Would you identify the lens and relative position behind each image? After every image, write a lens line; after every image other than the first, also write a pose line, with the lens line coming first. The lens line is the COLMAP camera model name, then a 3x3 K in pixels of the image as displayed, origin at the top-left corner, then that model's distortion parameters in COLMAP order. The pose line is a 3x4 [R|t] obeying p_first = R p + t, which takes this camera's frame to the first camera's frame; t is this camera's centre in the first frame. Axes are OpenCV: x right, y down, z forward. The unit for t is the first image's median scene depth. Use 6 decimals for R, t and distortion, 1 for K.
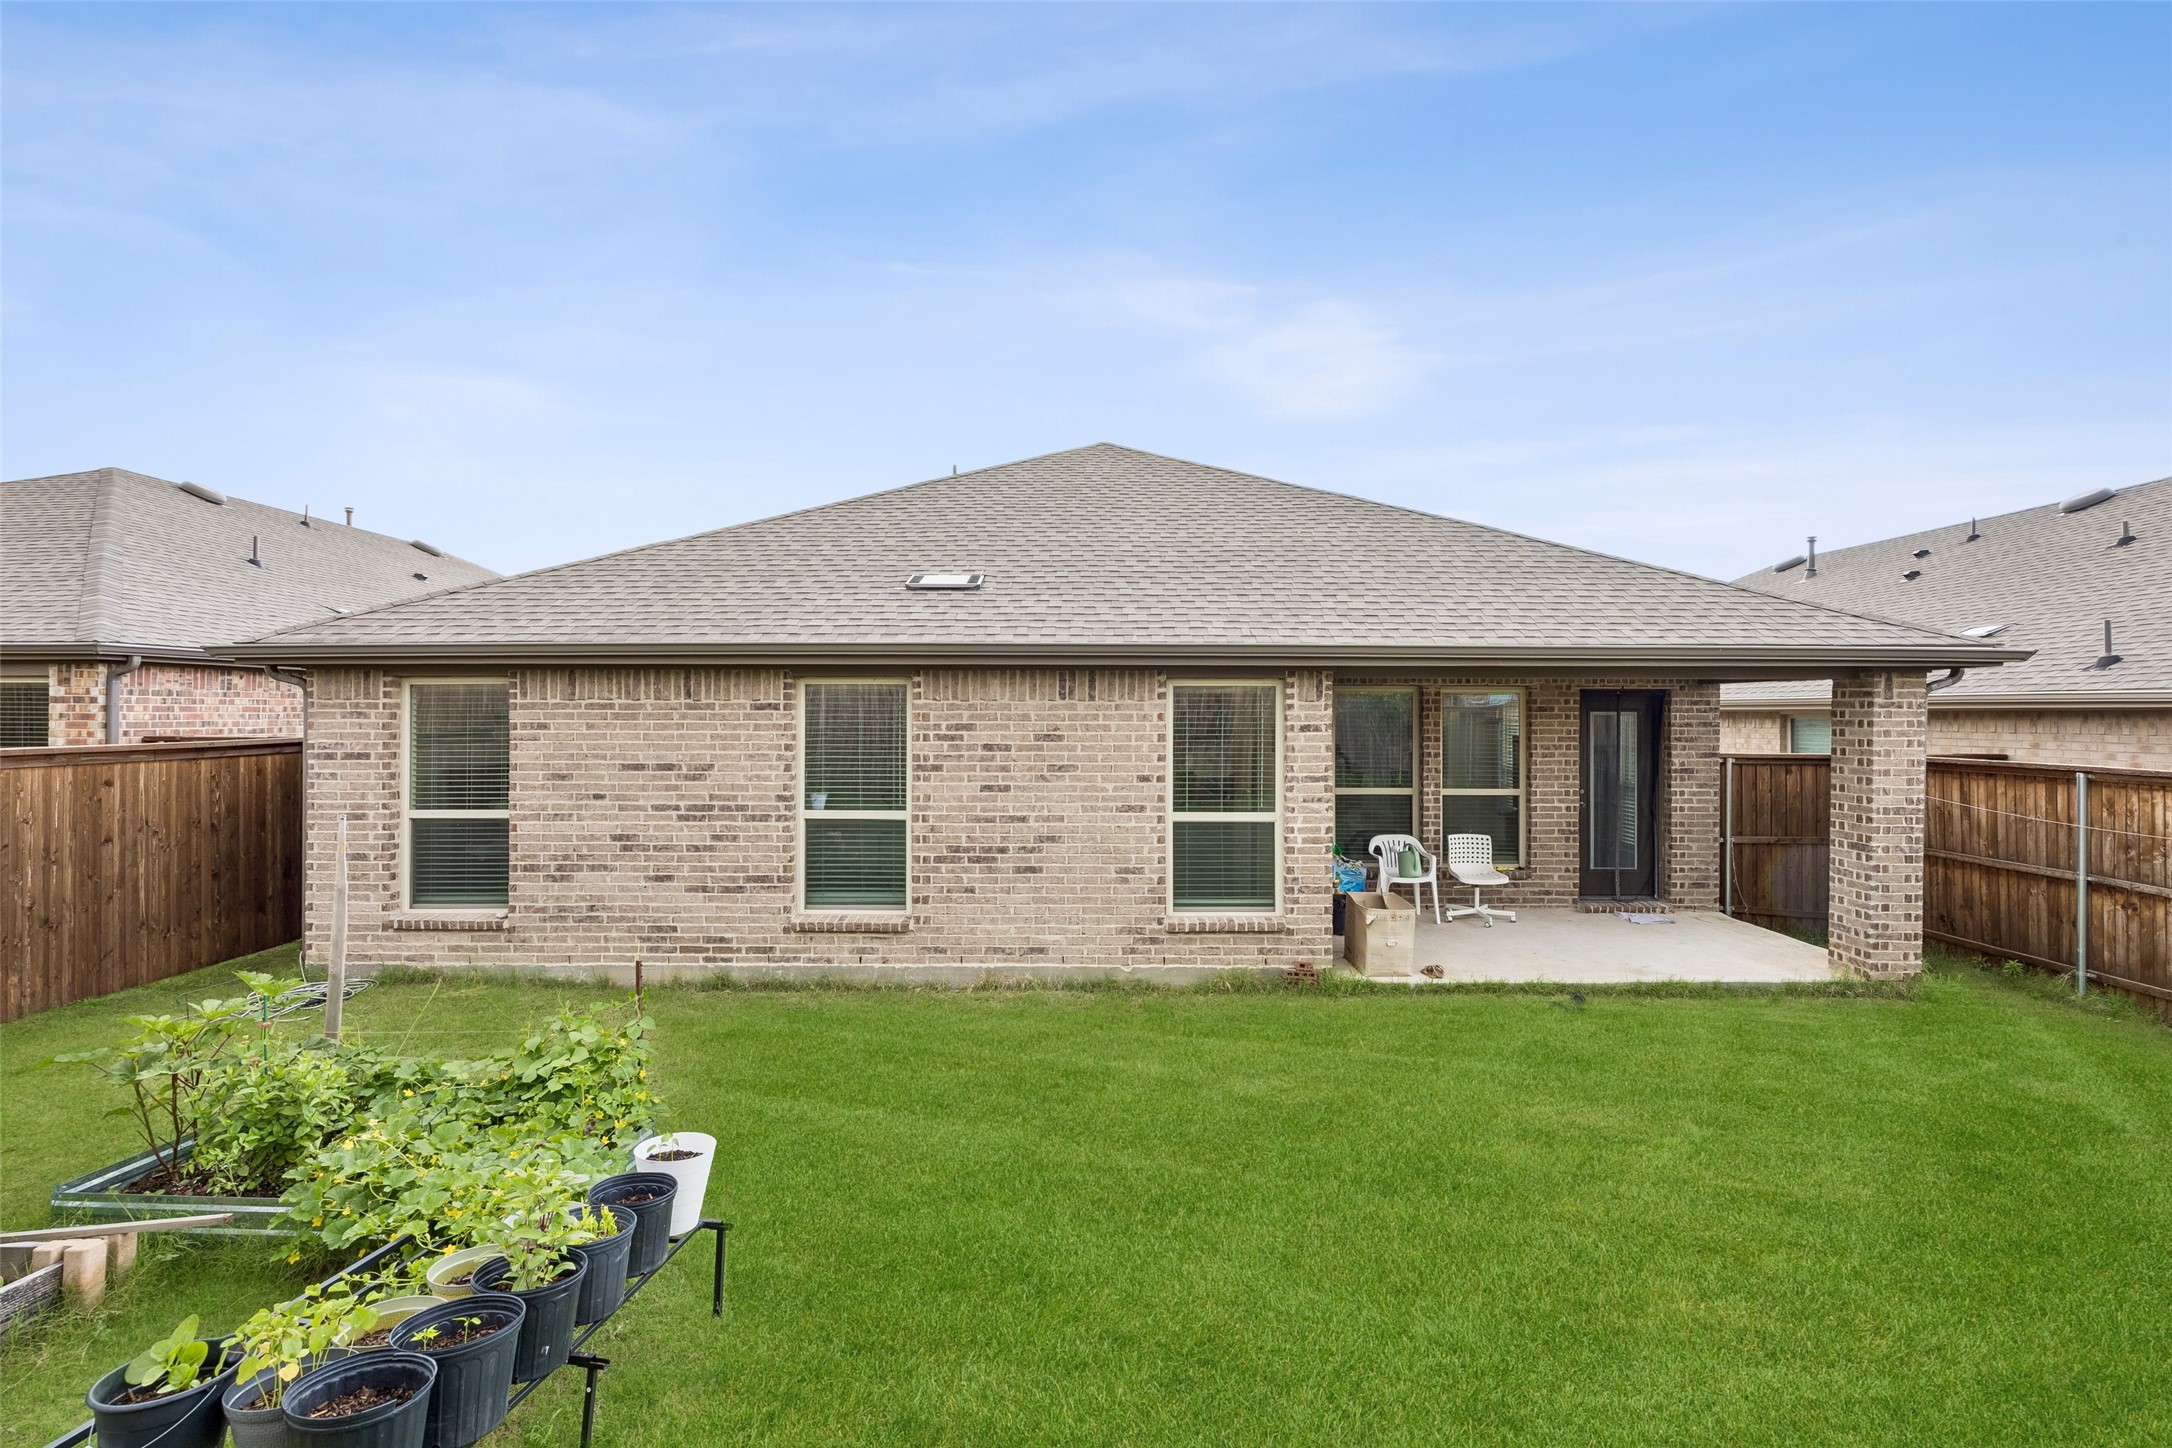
lens RADIAL K [[965.3, 0, 1086.0], [0, 965.3, 724.0], [0, 0, 1]] dist [-0.013039, 0.000342]
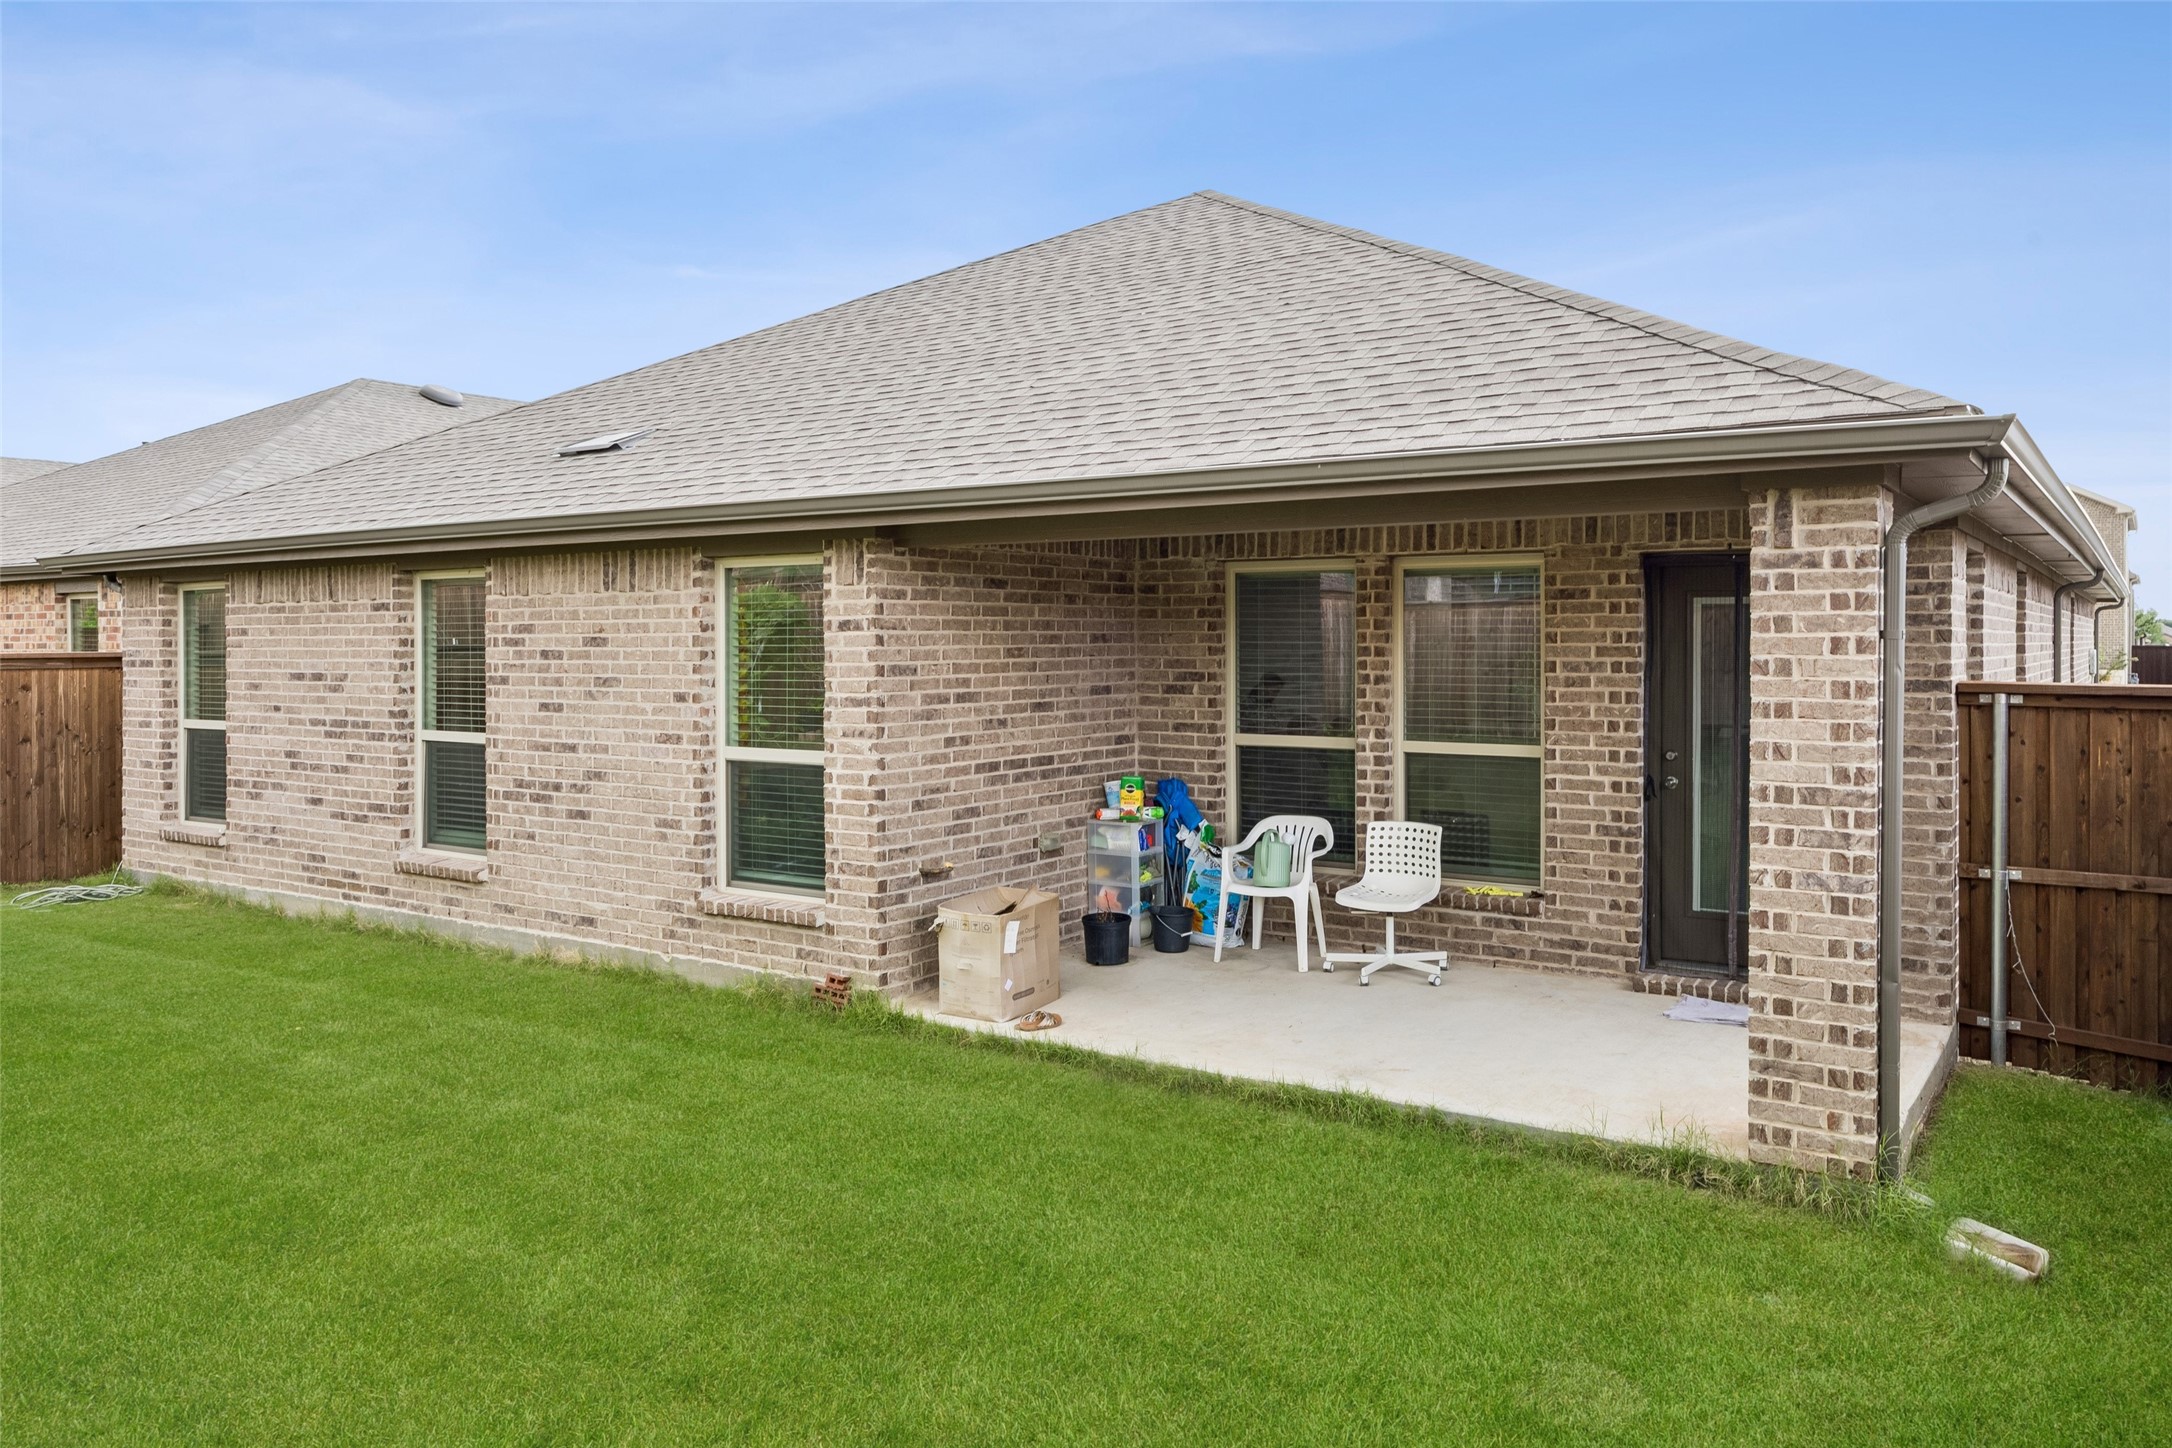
lens RADIAL K [[1552.6, 0, 1086.2], [0, 1552.6, 676.5], [0, 0, 1]] dist [-0.002732, -0.001956]
pose [[0.831958, 0.008024, -0.554781, 0.954347], [-0.002050, 0.999933, 0.011387, 0.026841], [0.554835, -0.008336, 0.831919, 0.200874]]
